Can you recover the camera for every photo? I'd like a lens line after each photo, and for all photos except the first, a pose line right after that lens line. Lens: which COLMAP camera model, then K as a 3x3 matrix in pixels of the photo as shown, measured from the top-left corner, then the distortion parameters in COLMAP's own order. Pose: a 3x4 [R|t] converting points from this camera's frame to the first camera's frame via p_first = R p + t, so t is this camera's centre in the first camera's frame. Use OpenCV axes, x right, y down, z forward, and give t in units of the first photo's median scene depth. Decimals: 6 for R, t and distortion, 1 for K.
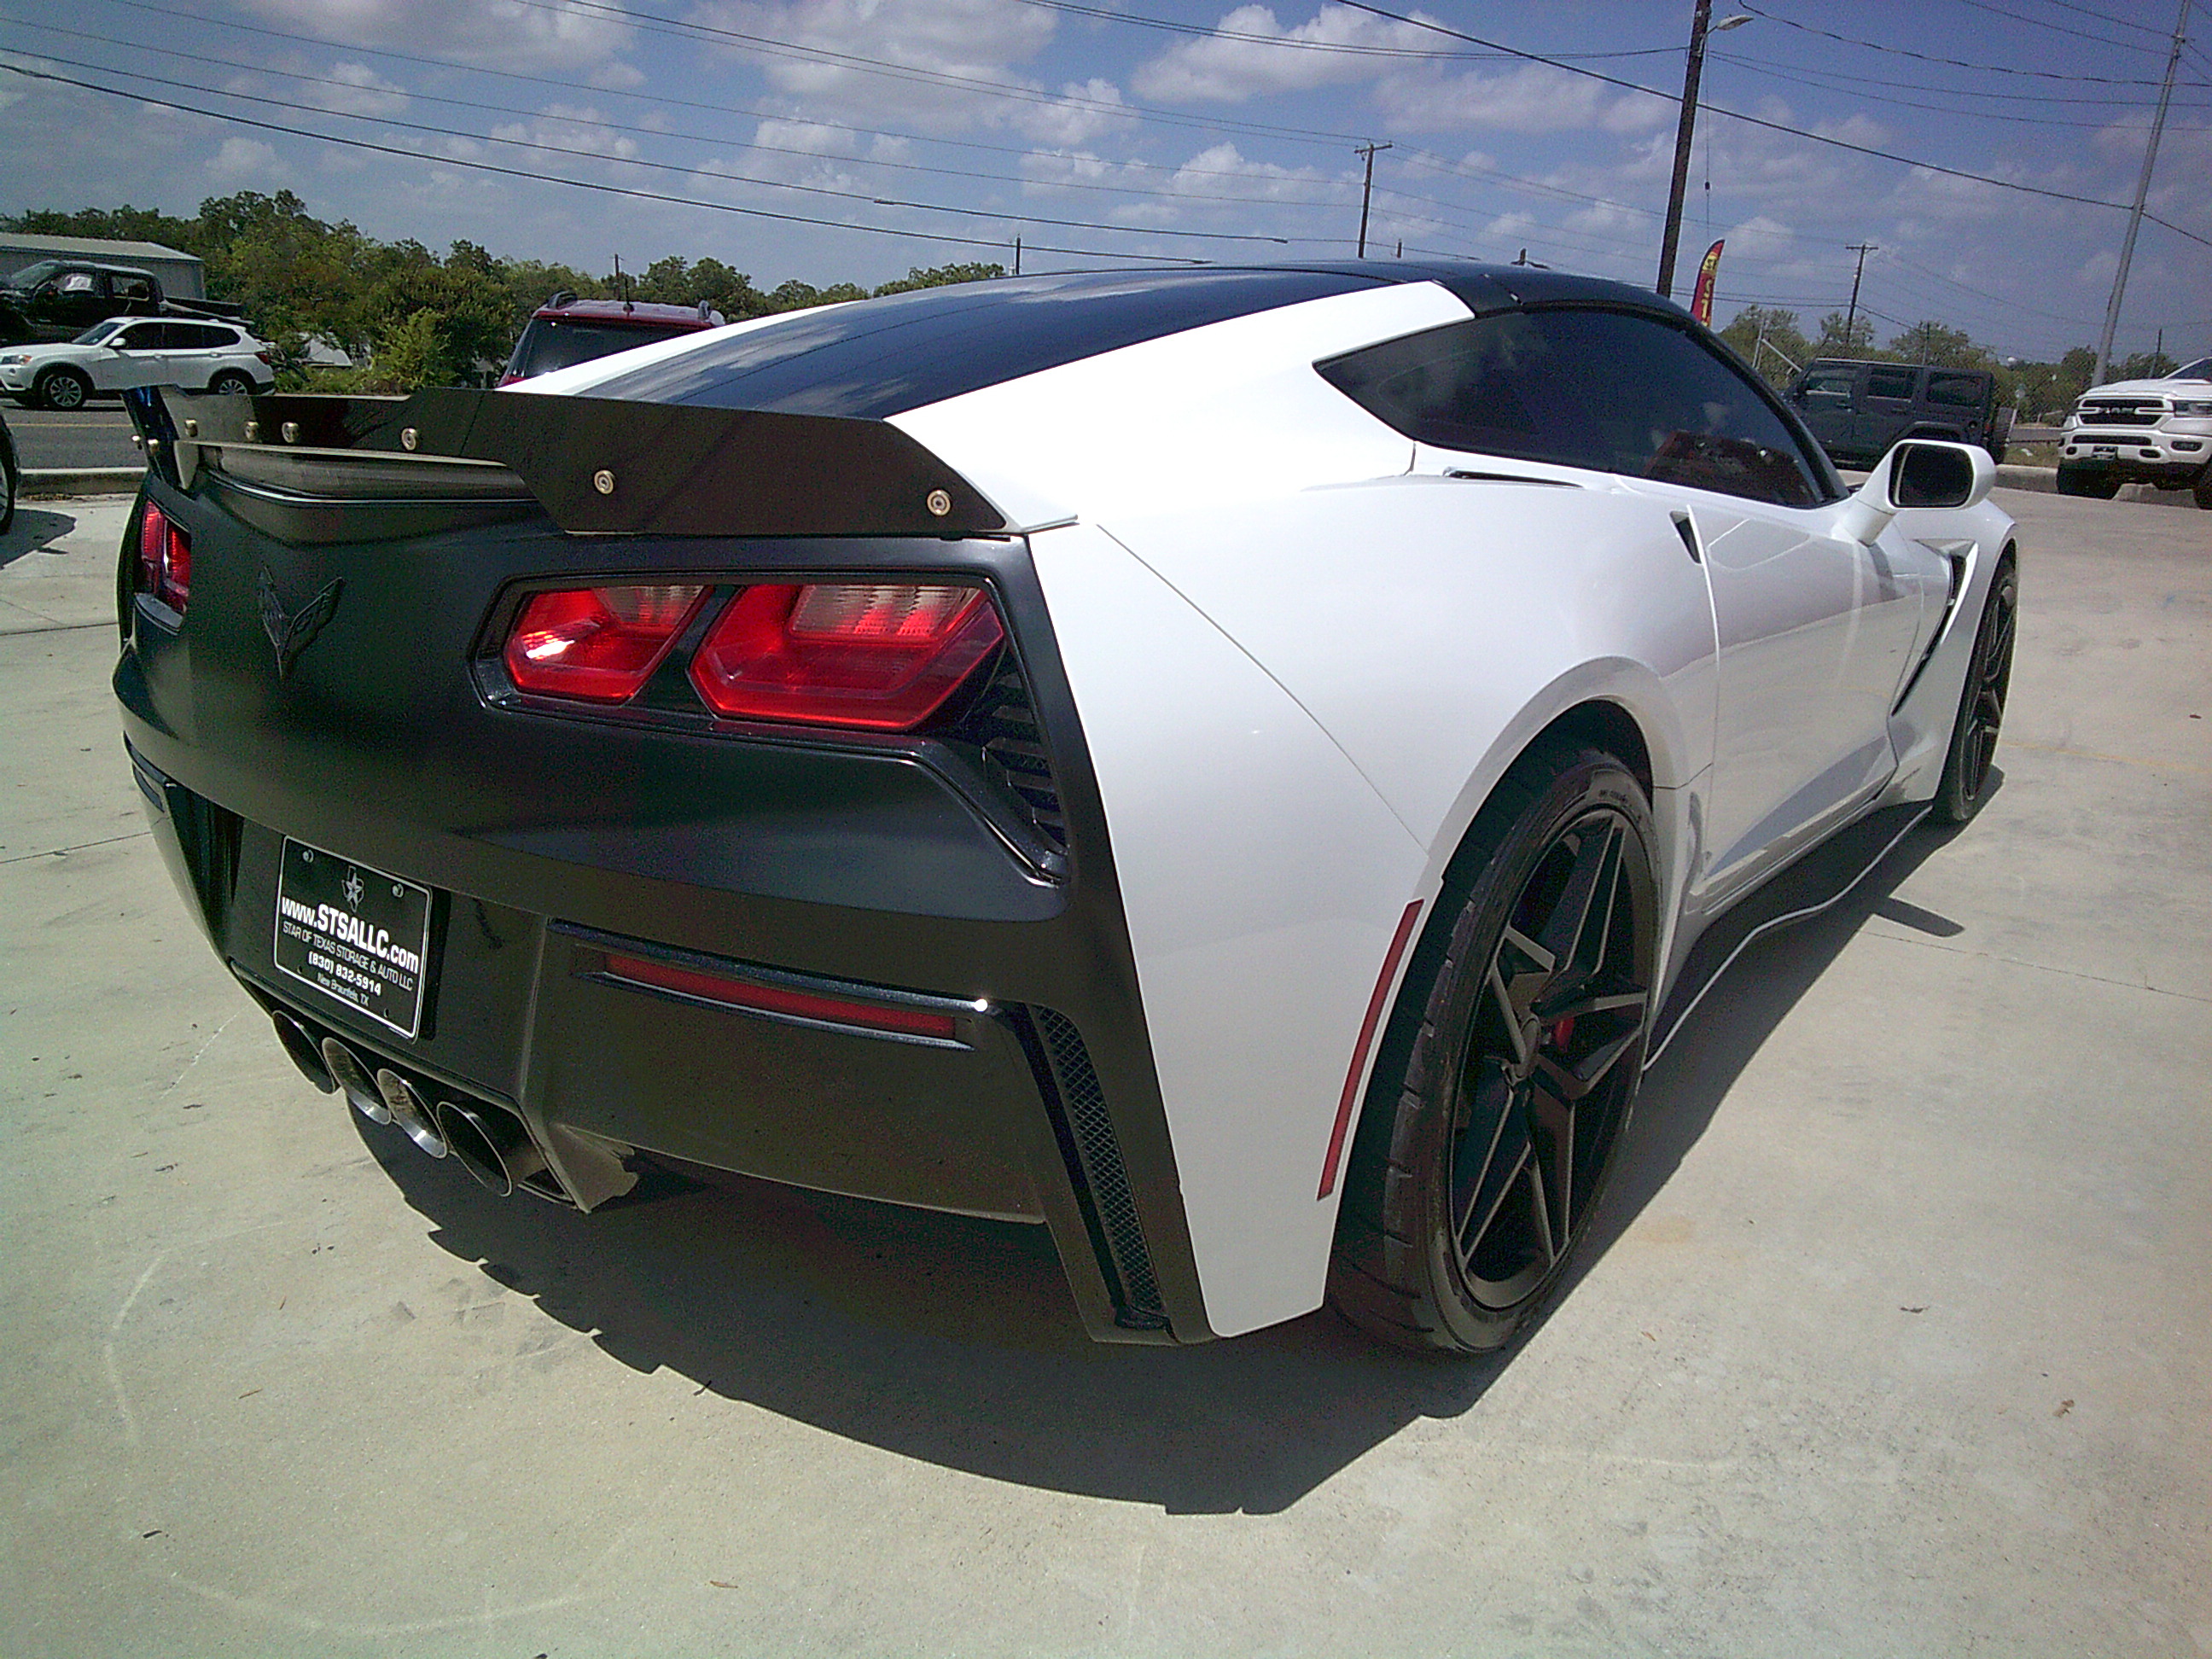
lens RADIAL K [[1550.7, 0, 1107.0], [0, 1550.7, 814.2], [0, 0, 1]] dist [-0.024684, 0.014690]
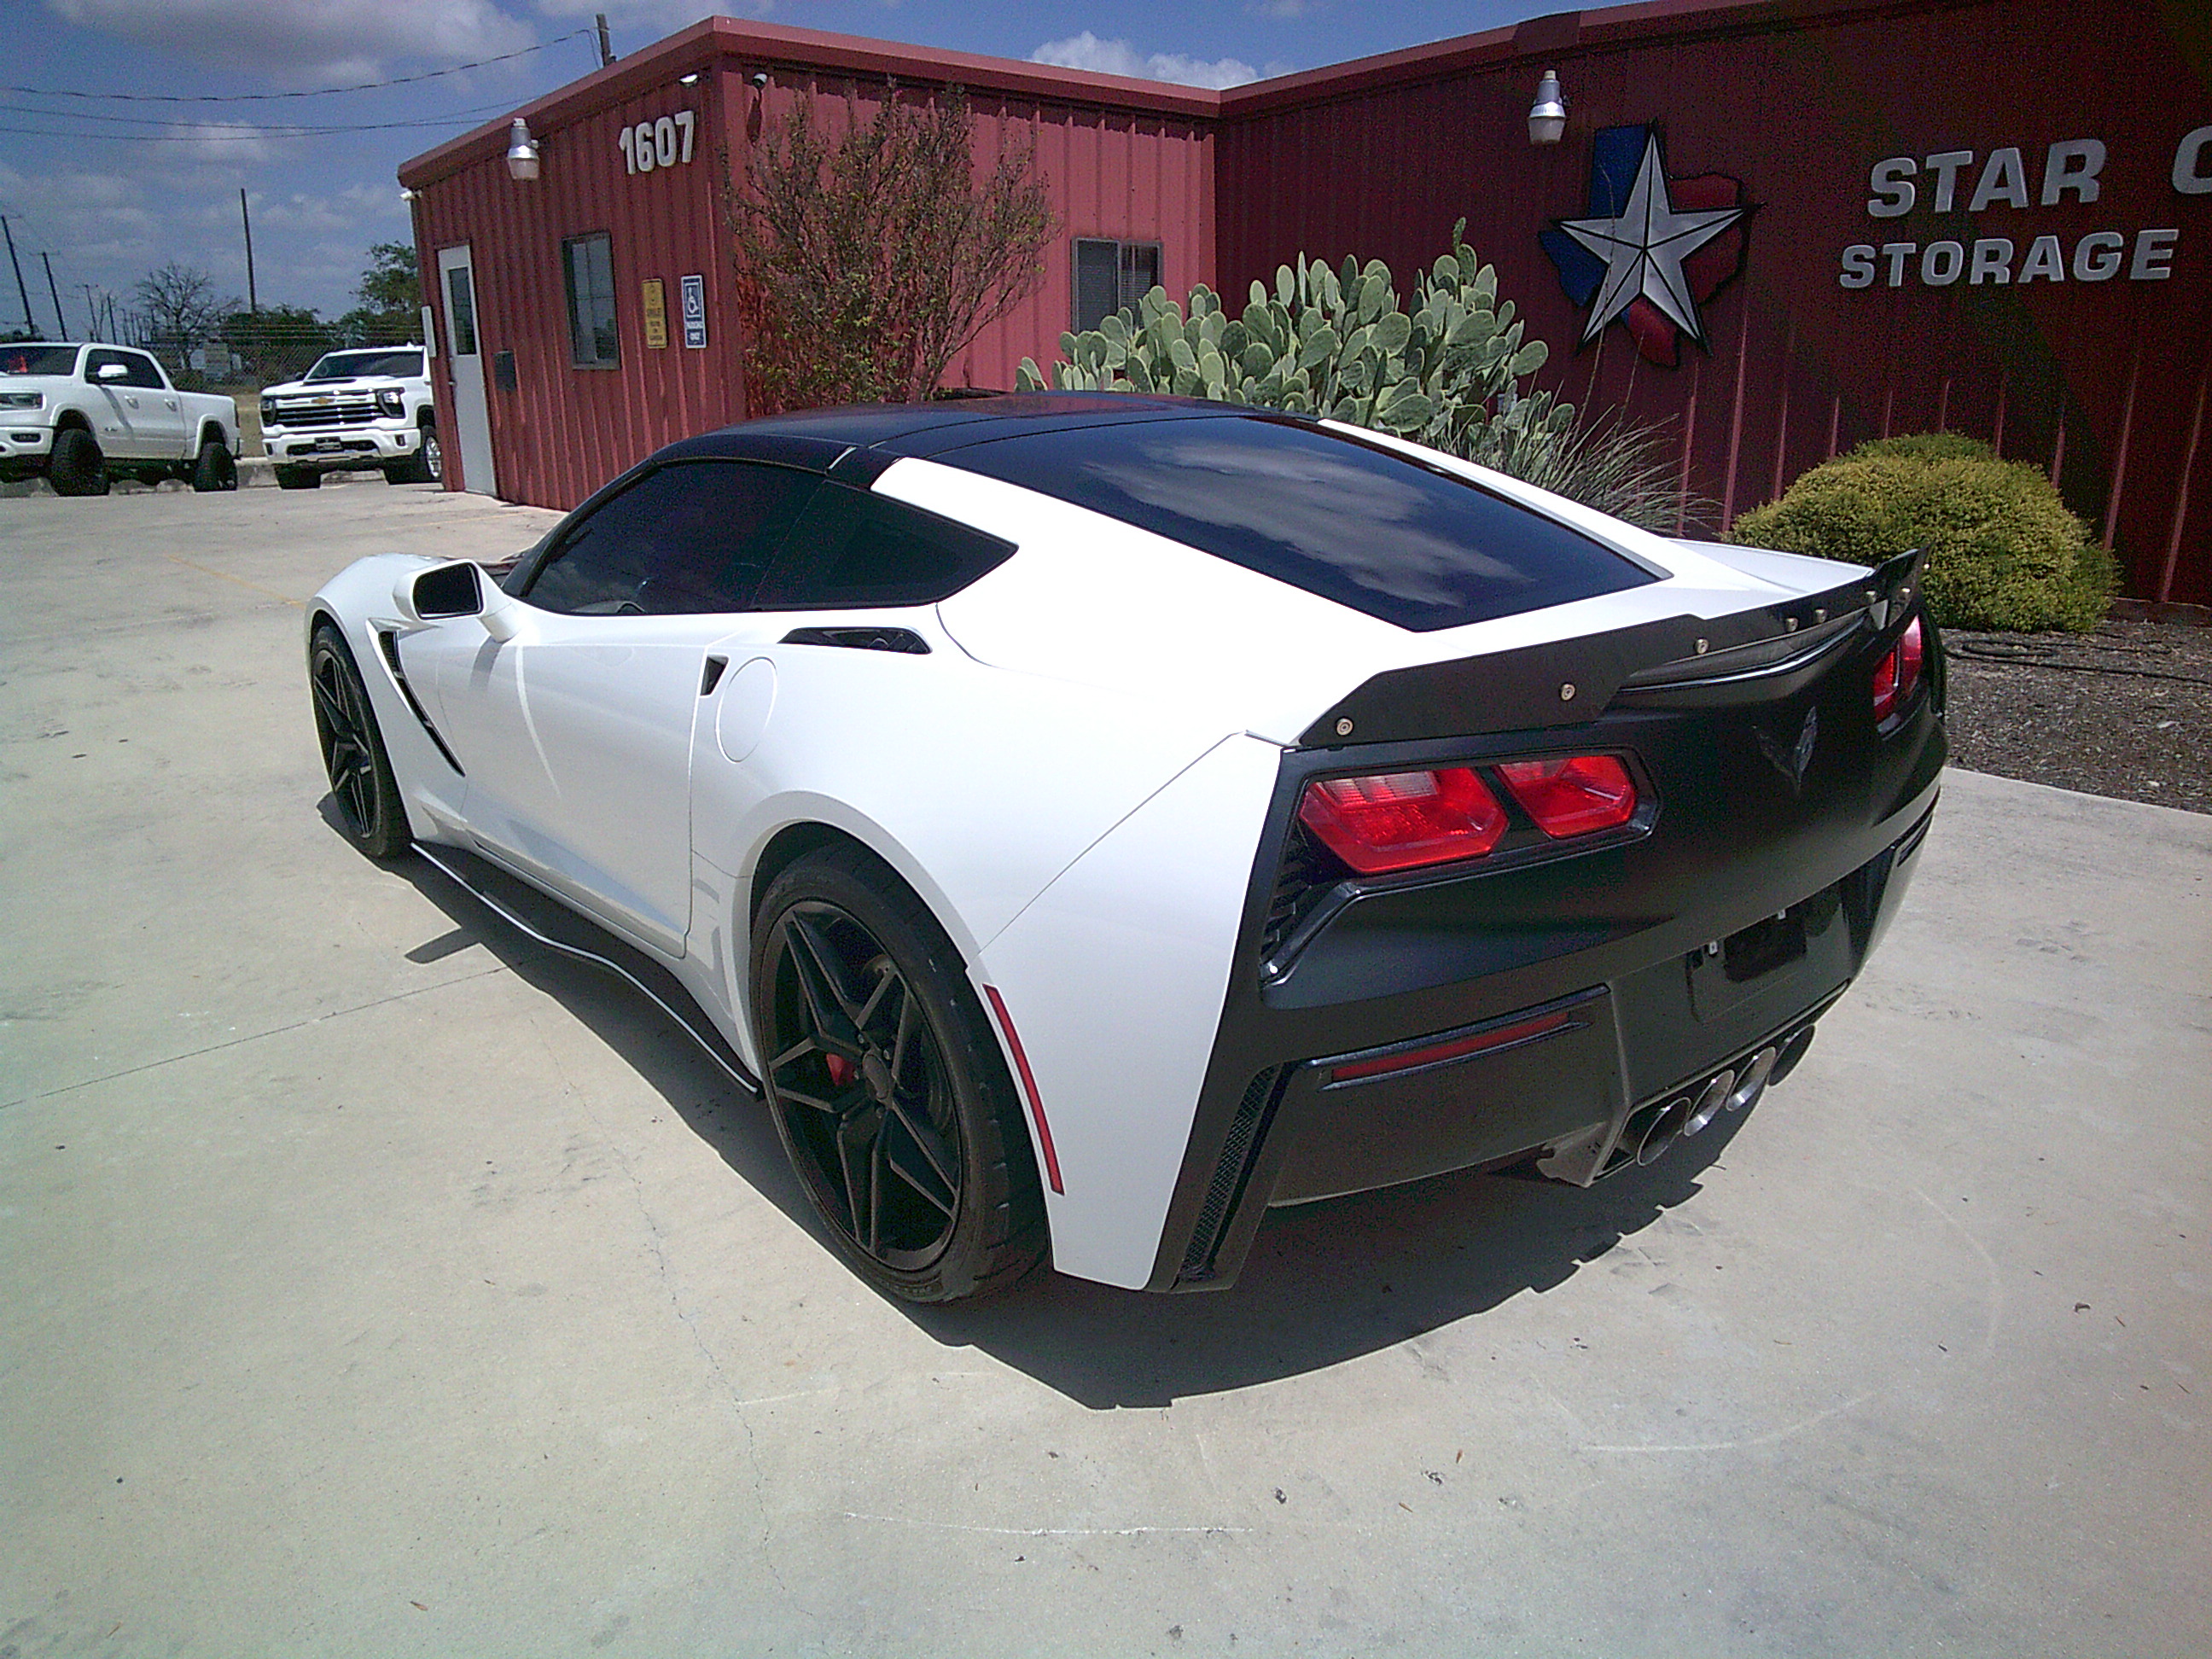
lens RADIAL K [[1550.7, 0, 1083.5], [0, 1550.7, 819.2], [0, 0, 1]] dist [-0.024684, 0.014690]
pose [[0.229037, -0.317792, 0.920082, -1.169345], [0.296937, 0.922966, 0.244871, -0.355218], [-0.927023, 0.217121, 0.305757, 0.699700]]
